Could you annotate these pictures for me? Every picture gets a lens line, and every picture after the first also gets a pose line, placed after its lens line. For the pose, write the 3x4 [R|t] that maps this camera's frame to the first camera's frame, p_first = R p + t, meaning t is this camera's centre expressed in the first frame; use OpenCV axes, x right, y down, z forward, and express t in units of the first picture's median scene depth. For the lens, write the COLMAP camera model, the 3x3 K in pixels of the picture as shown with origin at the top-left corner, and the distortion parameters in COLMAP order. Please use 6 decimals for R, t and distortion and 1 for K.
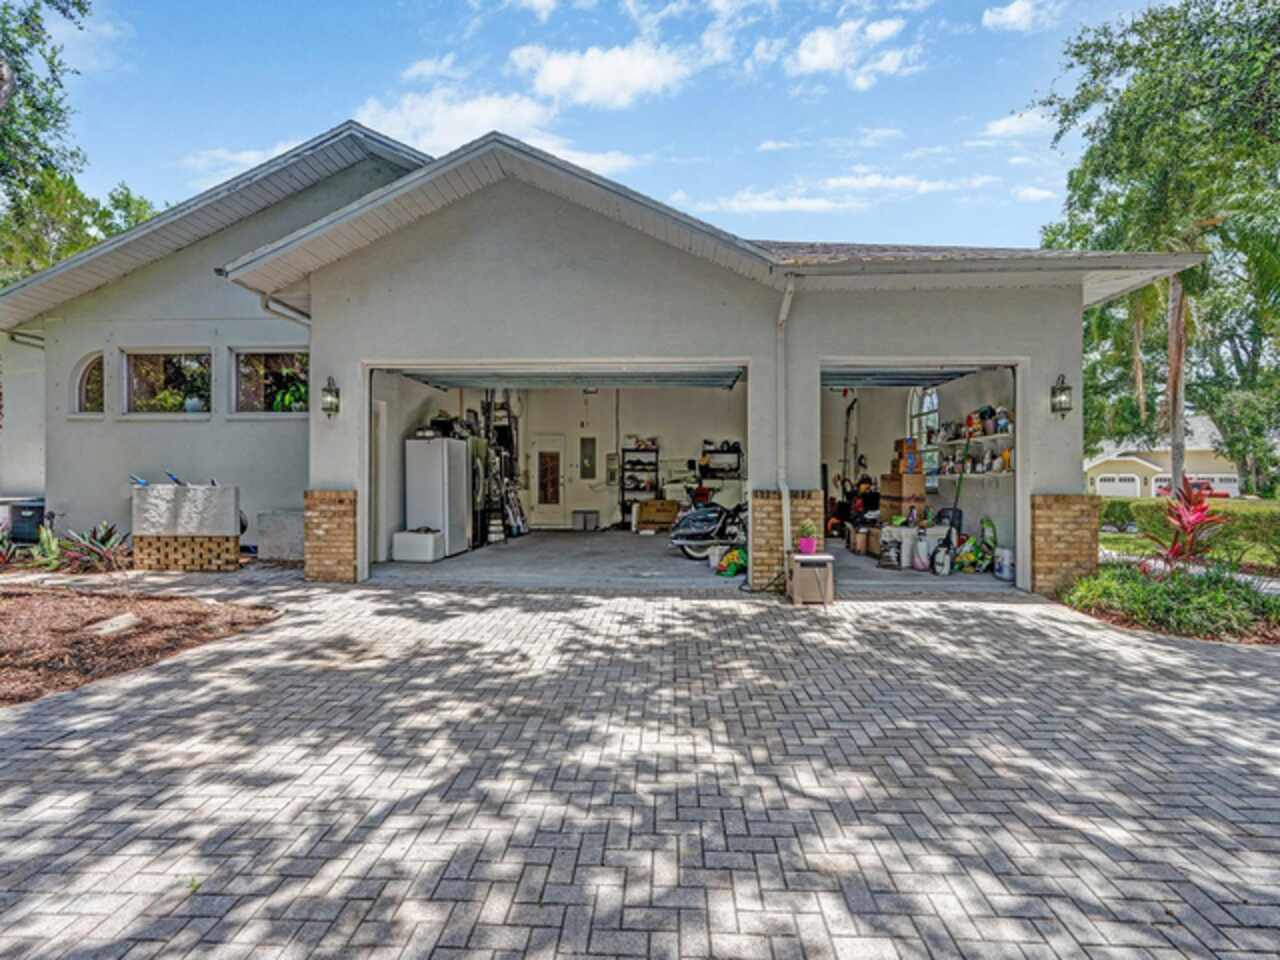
lens RADIAL K [[587.1, 0, 644.2], [0, 587.1, 475.3], [0, 0, 1]] dist [-0.005133, -0.000401]
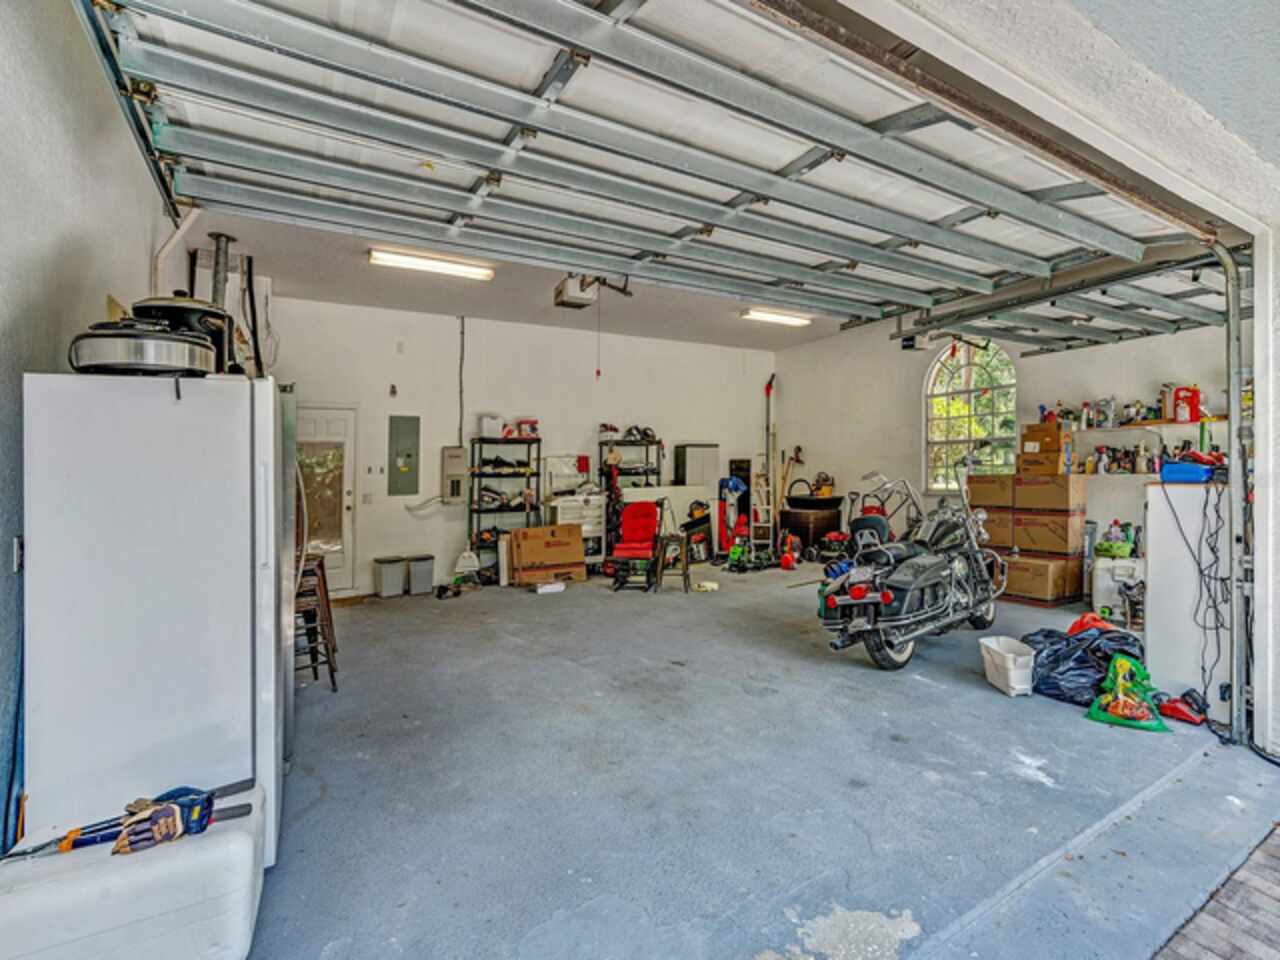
lens RADIAL K [[587.1, 0, 641.5], [0, 587.1, 471.5], [0, 0, 1]] dist [-0.005133, -0.000401]
pose [[0.832406, -0.026922, 0.553512, -0.212443], [0.024353, 0.999631, 0.011998, -0.016437], [-0.553631, 0.003493, 0.832755, 0.451746]]
